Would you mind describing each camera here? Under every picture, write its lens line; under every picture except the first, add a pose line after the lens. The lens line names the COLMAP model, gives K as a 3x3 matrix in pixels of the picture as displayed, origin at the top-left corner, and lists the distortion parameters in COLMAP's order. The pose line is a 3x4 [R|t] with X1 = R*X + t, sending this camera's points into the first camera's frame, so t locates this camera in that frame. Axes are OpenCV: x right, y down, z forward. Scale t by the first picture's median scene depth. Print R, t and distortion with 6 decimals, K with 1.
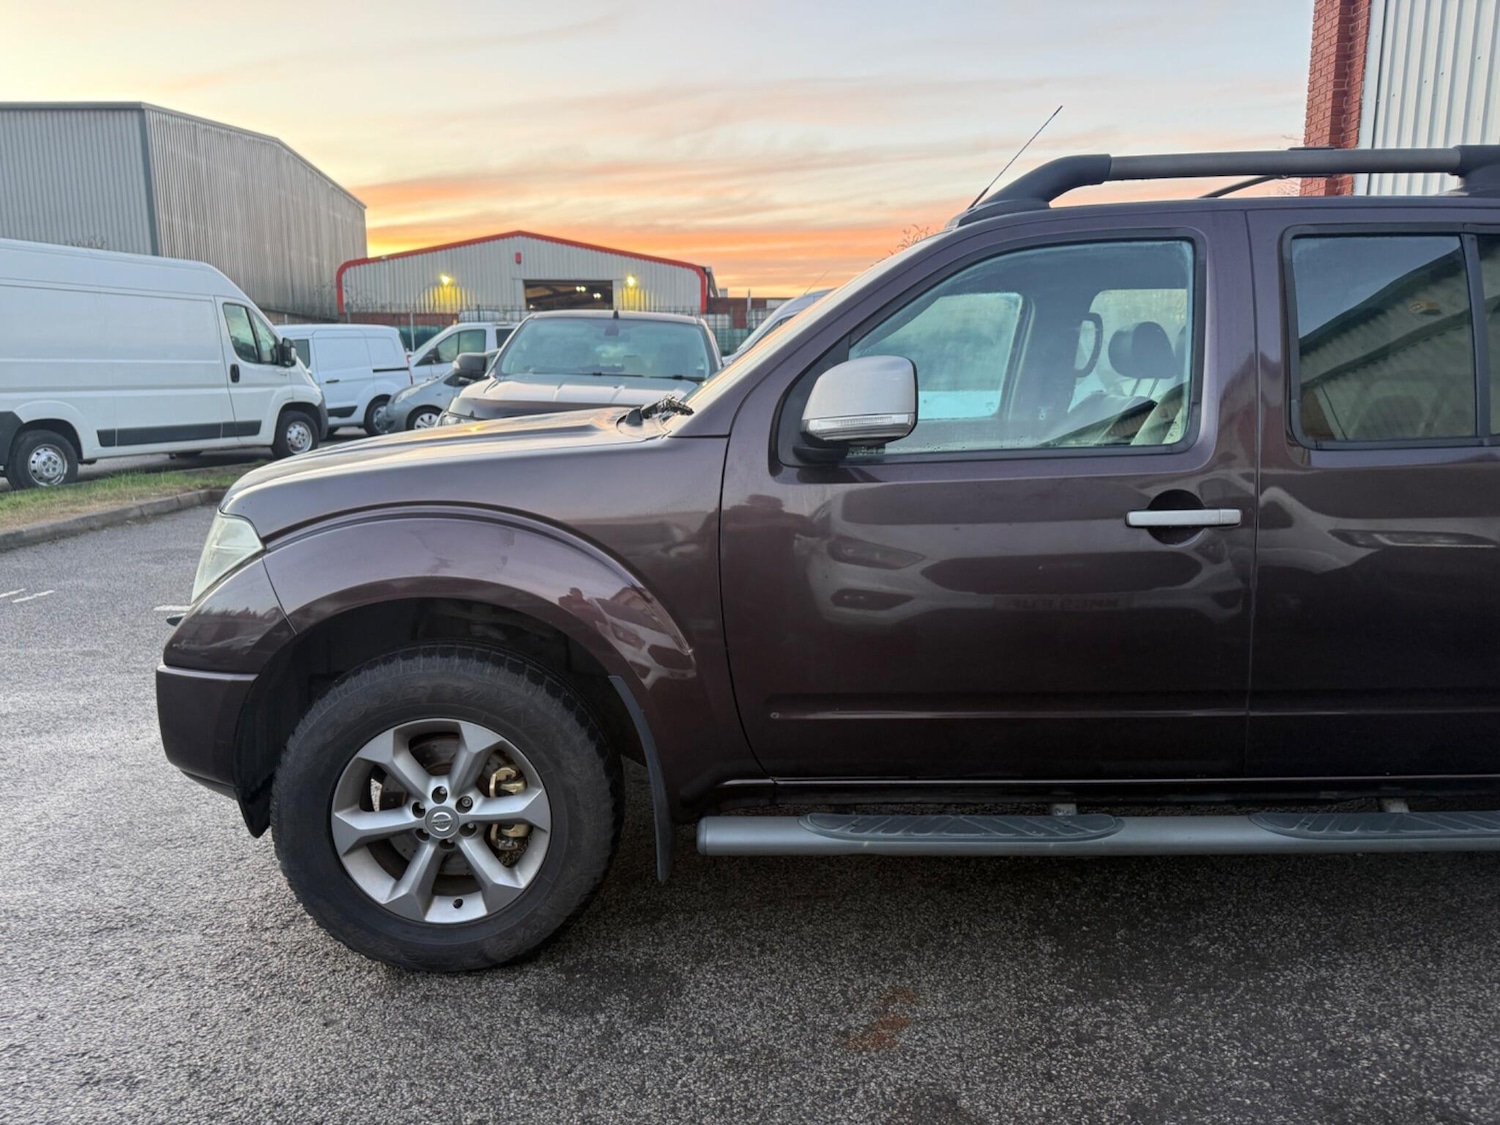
lens RADIAL K [[1052.2, 0, 723.4], [0, 1052.2, 555.7], [0, 0, 1]] dist [0.037603, -0.027724]
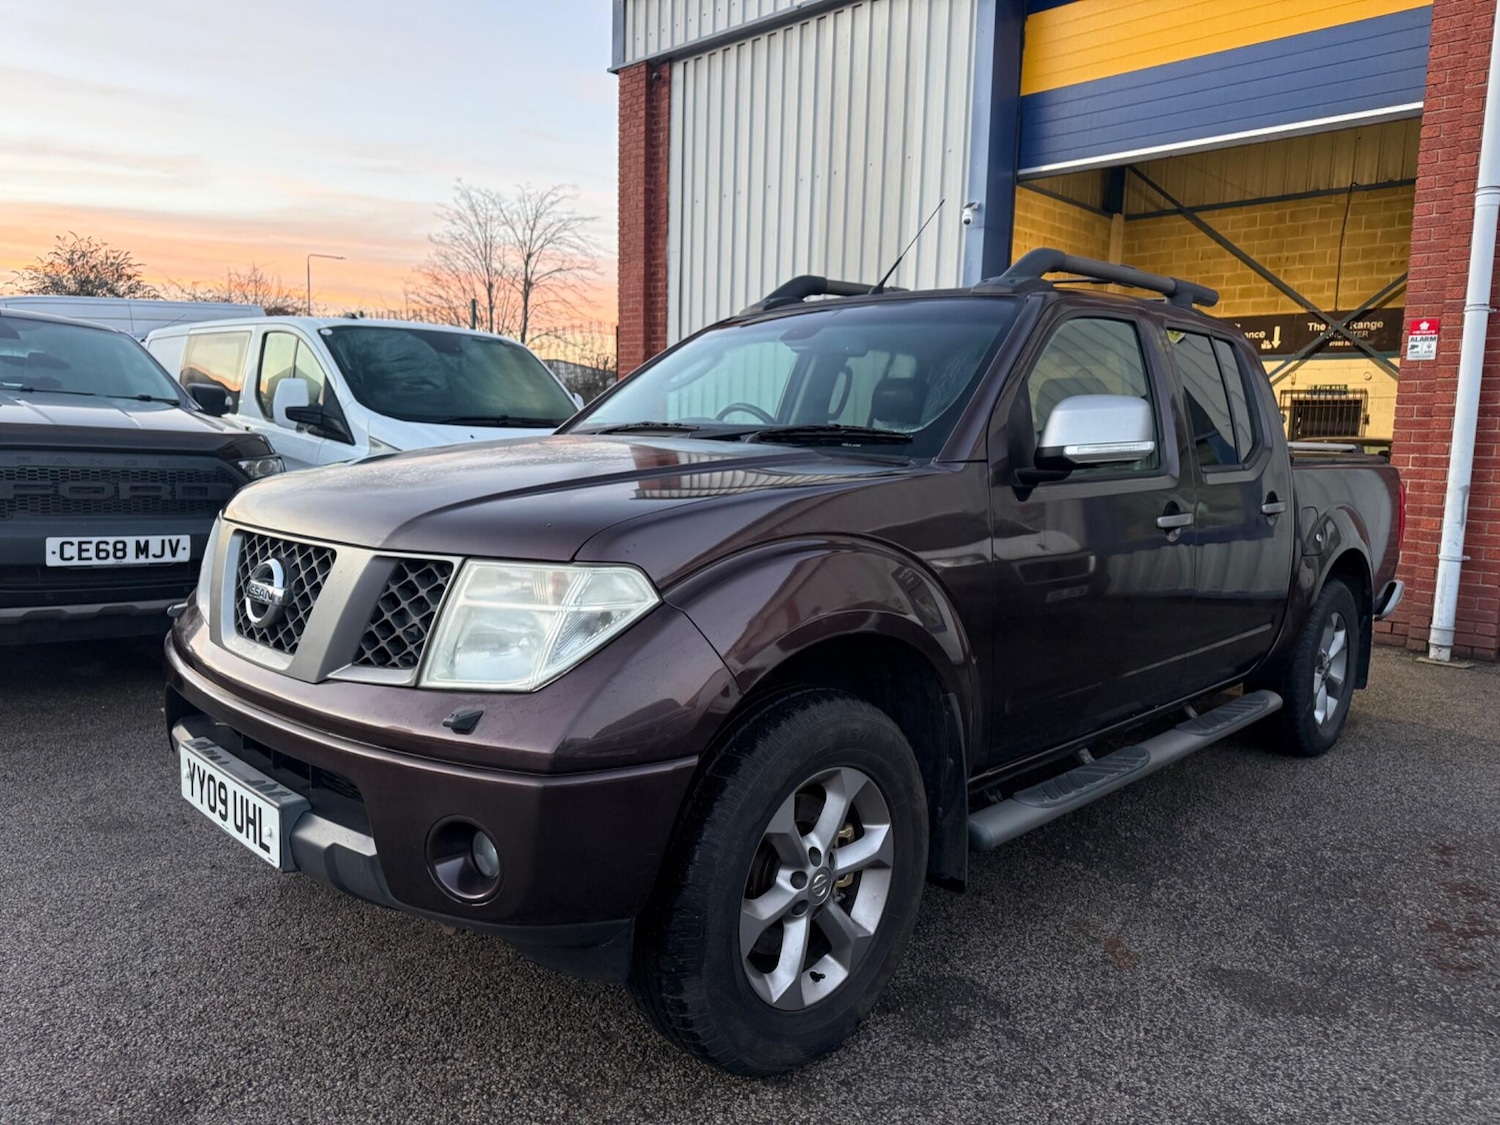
lens RADIAL K [[1063.2, 0, 772.3], [0, 1063.2, 564.2], [0, 0, 1]] dist [0.041359, -0.053054]
pose [[0.700605, -0.062444, 0.710812, -0.834079], [0.086255, 0.996270, 0.002504, -0.024244], [-0.708317, 0.059557, 0.703377, 0.338654]]
